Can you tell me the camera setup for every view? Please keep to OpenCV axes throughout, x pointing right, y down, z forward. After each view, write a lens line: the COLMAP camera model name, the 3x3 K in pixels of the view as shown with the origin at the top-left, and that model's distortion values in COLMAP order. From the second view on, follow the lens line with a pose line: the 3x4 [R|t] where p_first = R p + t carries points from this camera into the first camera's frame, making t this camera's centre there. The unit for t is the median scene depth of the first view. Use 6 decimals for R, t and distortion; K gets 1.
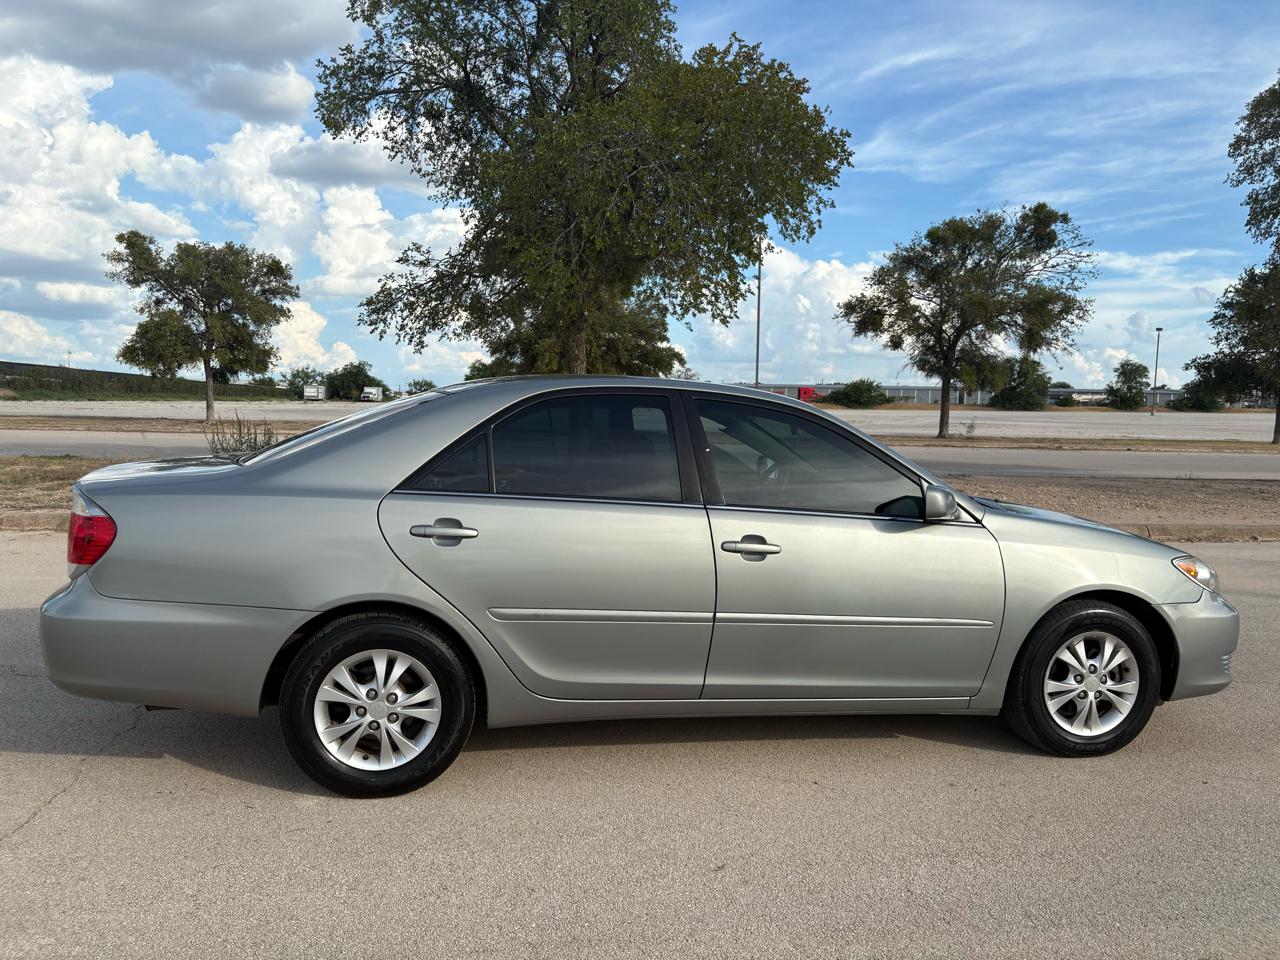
lens RADIAL K [[963.1, 0, 640.0], [0, 963.1, 480.0], [0, 0, 1]] dist [0.028693, -0.031619]
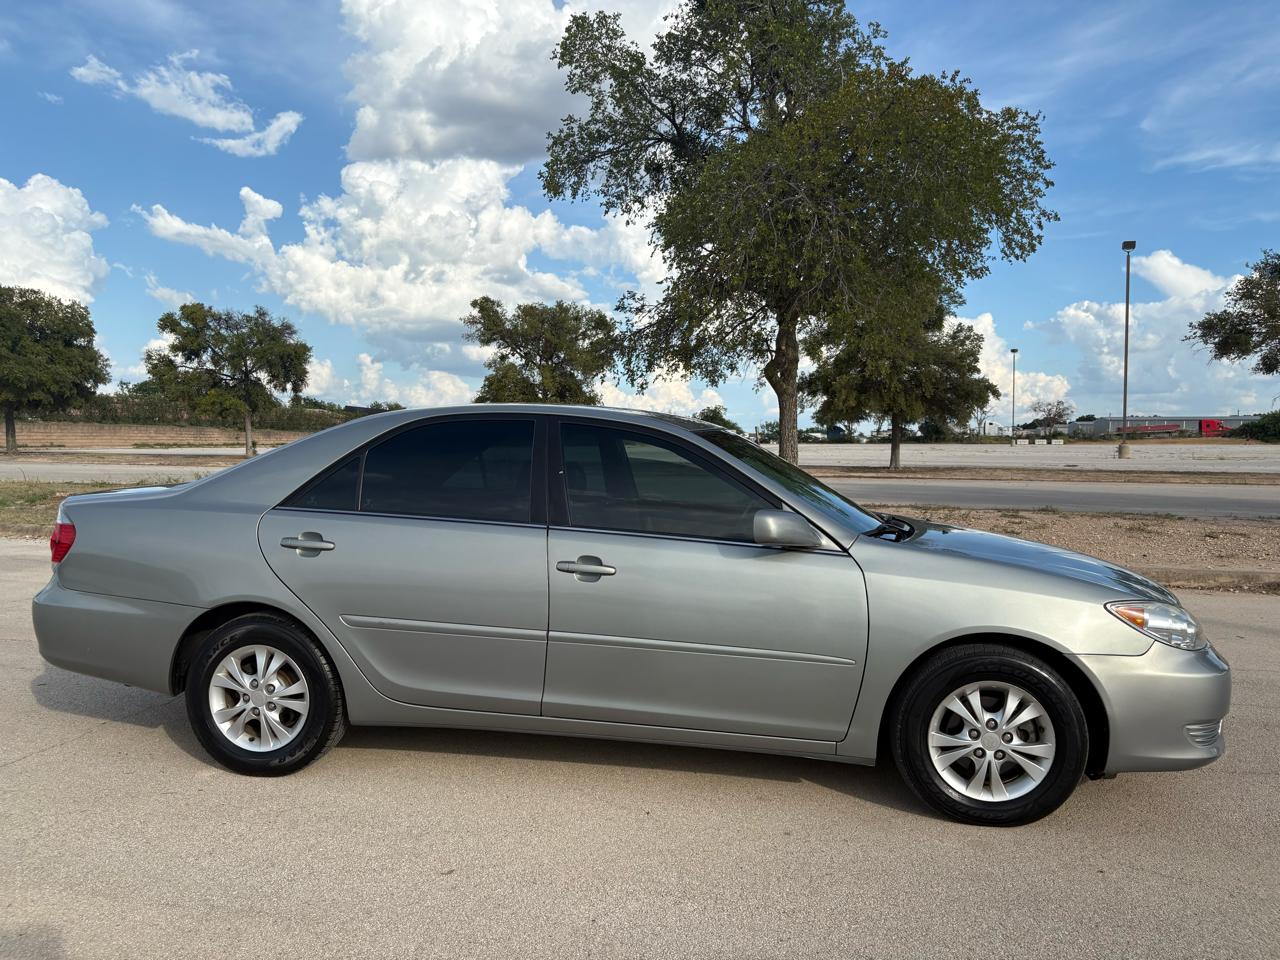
lens RADIAL K [[960.7, 0, 642.7], [0, 960.7, 479.3], [0, 0, 1]] dist [0.026407, -0.025315]
pose [[0.935105, 0.000143, -0.354371, 0.482304], [-0.015074, 0.999111, -0.039375, 0.014017], [0.354050, 0.042161, 0.934276, 0.068856]]
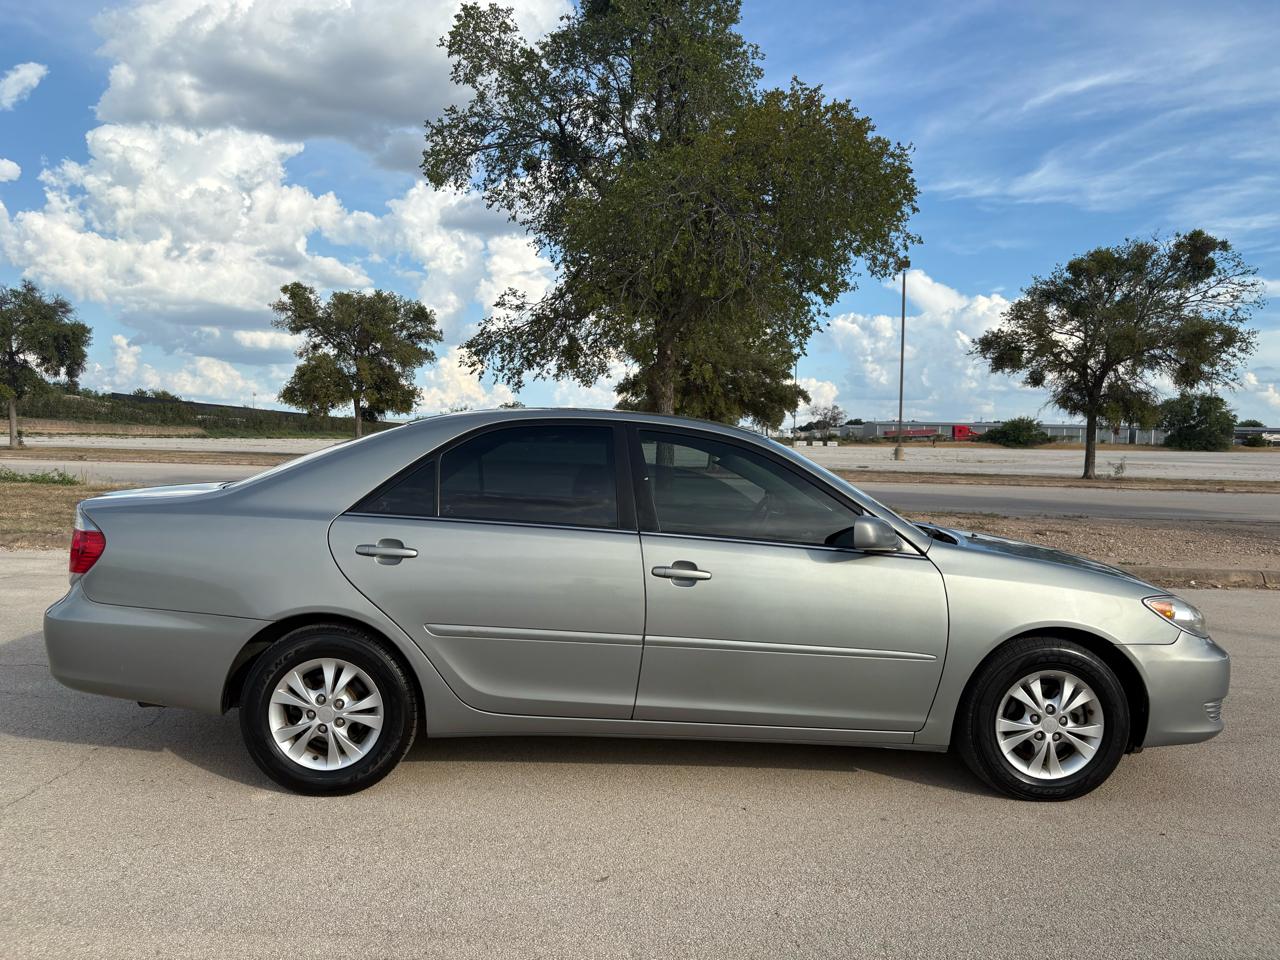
lens RADIAL K [[960.8, 0, 637.3], [0, 960.8, 476.8], [0, 0, 1]] dist [0.037618, -0.046858]
pose [[0.988143, 0.008135, -0.153318, 0.206141], [-0.014728, 0.999013, -0.041912, 0.009594], [0.152826, 0.043673, 0.987288, -0.027205]]
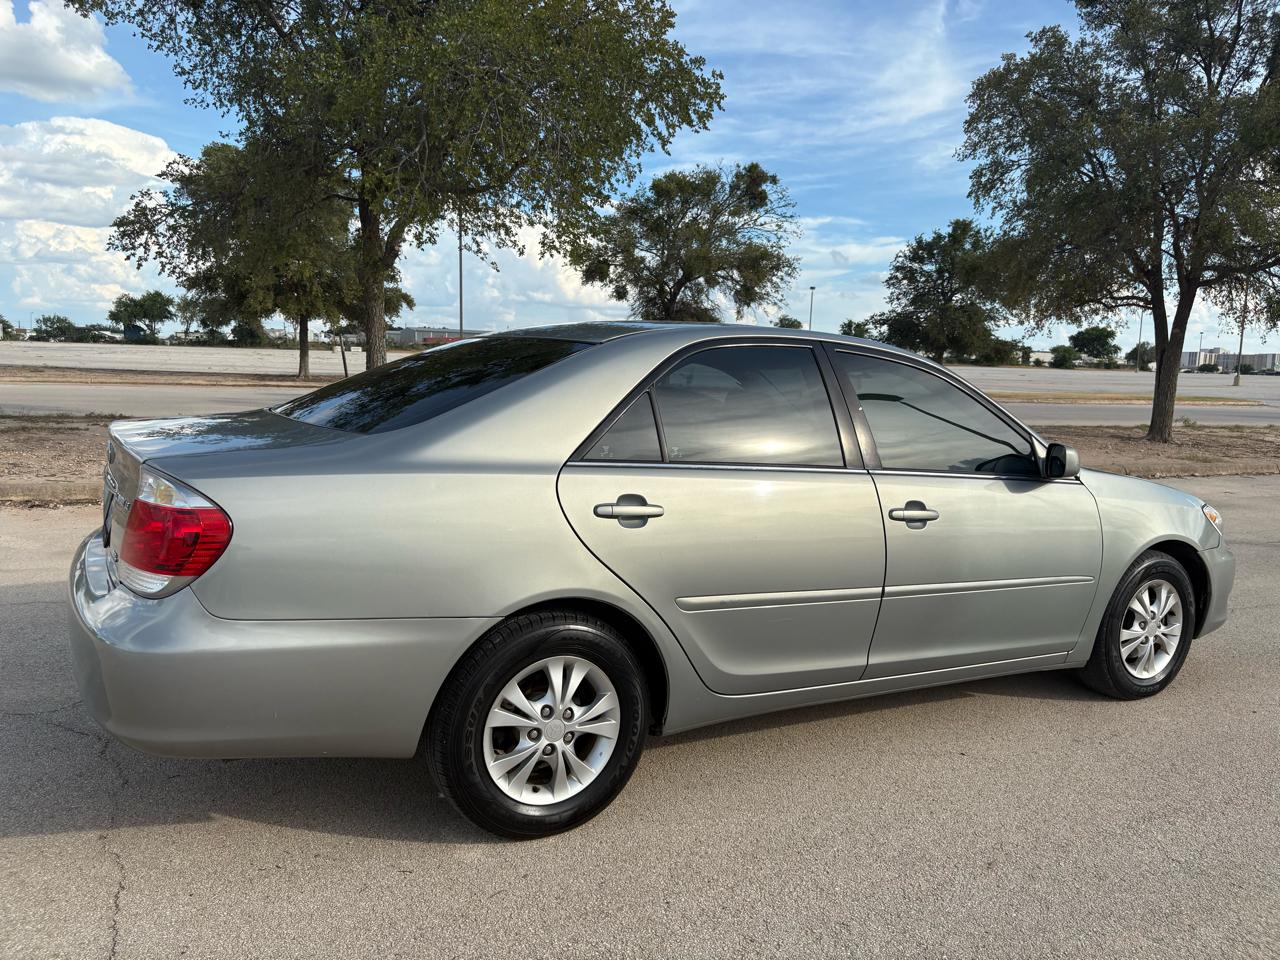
lens RADIAL K [[963.1, 0, 640.0], [0, 963.1, 480.0], [0, 0, 1]] dist [0.028693, -0.031619]
pose [[0.949963, -0.027333, 0.311163, -0.386927], [0.010180, 0.998344, 0.056617, -0.016876], [-0.312195, -0.050617, 0.948669, 0.182499]]
